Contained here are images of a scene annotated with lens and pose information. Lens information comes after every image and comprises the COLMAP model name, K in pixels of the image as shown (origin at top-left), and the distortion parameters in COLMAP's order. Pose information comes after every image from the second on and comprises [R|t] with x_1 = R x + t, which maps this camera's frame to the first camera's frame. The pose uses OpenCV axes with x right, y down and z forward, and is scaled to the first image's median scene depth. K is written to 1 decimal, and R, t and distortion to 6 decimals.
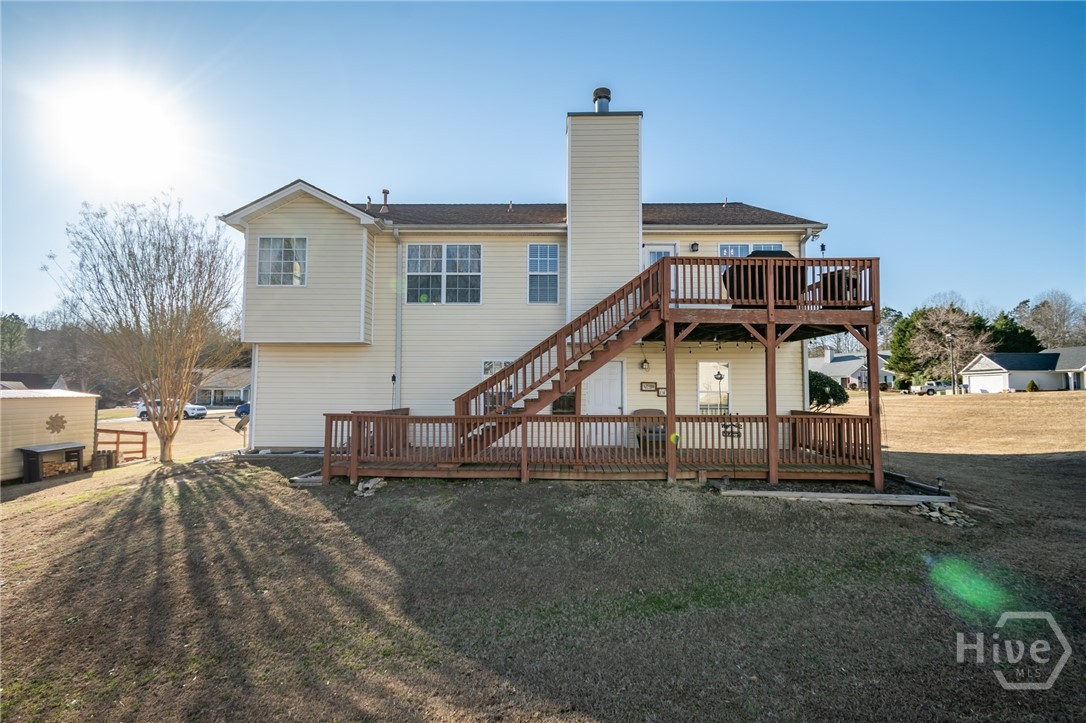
lens RADIAL K [[482.1, 0, 543.0], [0, 482.1, 361.5], [0, 0, 1]] dist [0.002291, -0.000941]
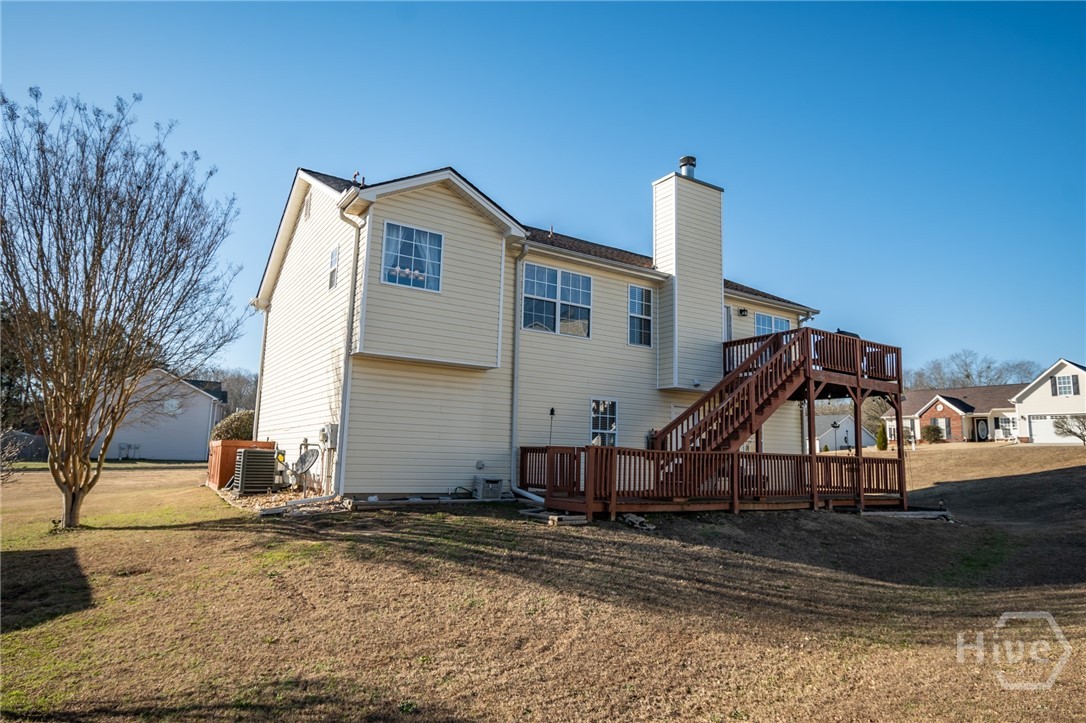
lens RADIAL K [[643.7, 0, 543.0], [0, 643.7, 361.5], [0, 0, 1]] dist [-0.005148, -0.001423]
pose [[0.832351, 0.101592, 0.544858, -0.914568], [-0.057496, 0.993581, -0.097424, 0.055039], [-0.551258, 0.049764, 0.832849, -0.000685]]
